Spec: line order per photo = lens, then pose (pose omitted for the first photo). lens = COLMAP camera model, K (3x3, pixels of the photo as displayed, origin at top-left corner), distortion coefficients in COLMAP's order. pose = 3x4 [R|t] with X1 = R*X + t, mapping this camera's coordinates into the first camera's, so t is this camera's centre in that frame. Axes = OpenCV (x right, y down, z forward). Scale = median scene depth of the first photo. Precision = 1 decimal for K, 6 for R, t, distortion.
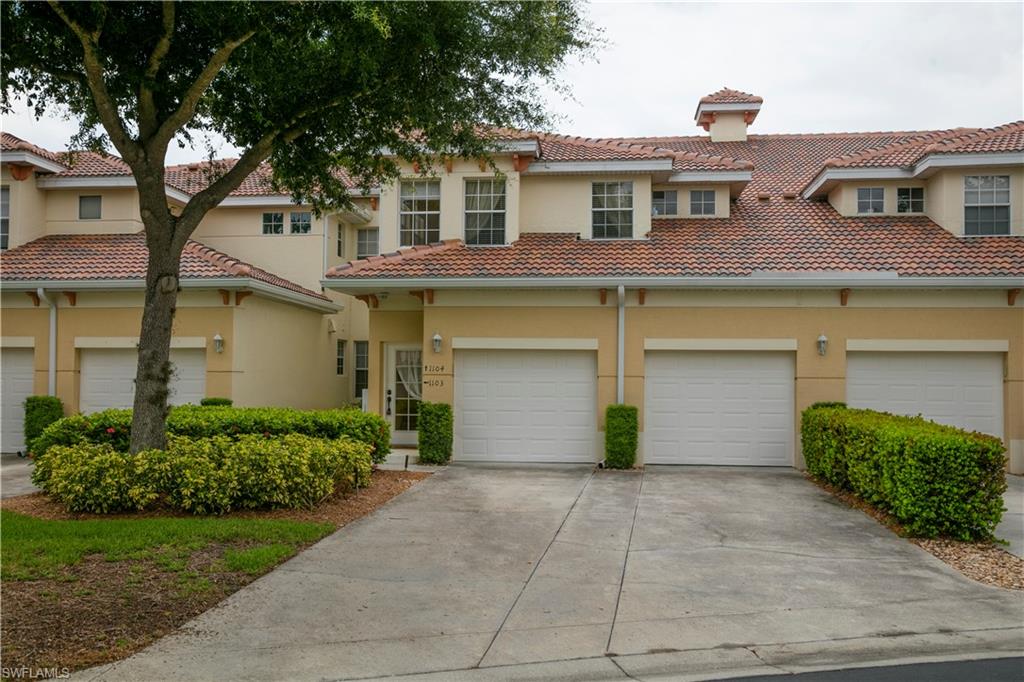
lens RADIAL K [[973.4, 0, 511.5], [0, 973.4, 346.1], [0, 0, 1]] dist [-0.001806, 0.000000]
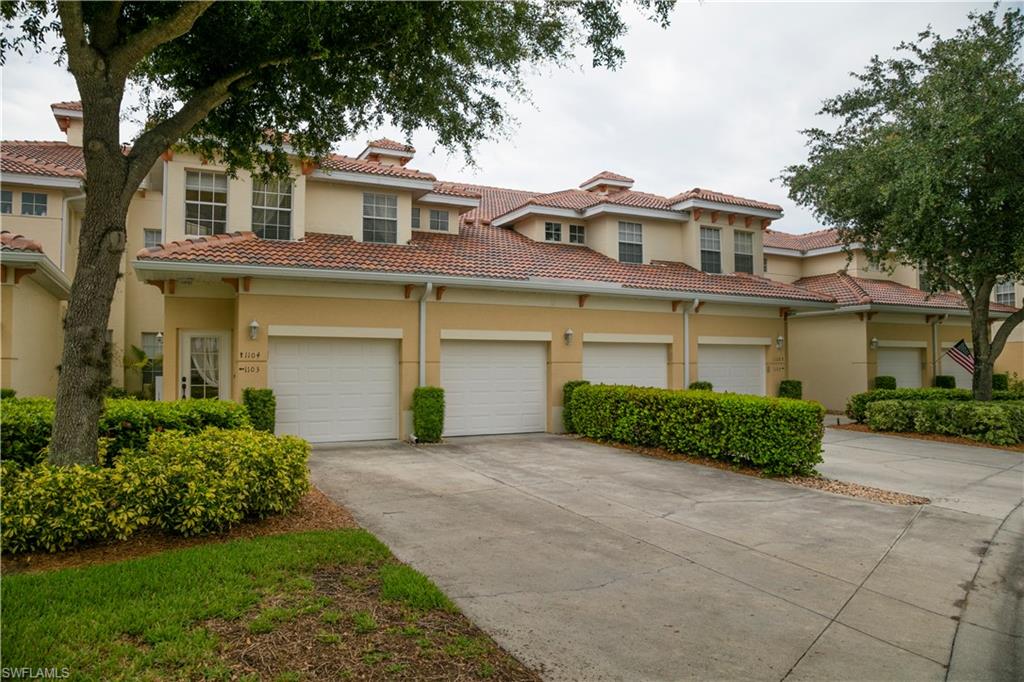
lens RADIAL K [[710.3, 0, 513.3], [0, 710.3, 343.1], [0, 0, 1]] dist [-0.076840, 0.019141]
pose [[0.840937, 0.009089, 0.541057, -0.238306], [-0.009117, 0.999955, -0.002627, 0.009566], [-0.541057, -0.002724, 0.840982, 0.228125]]
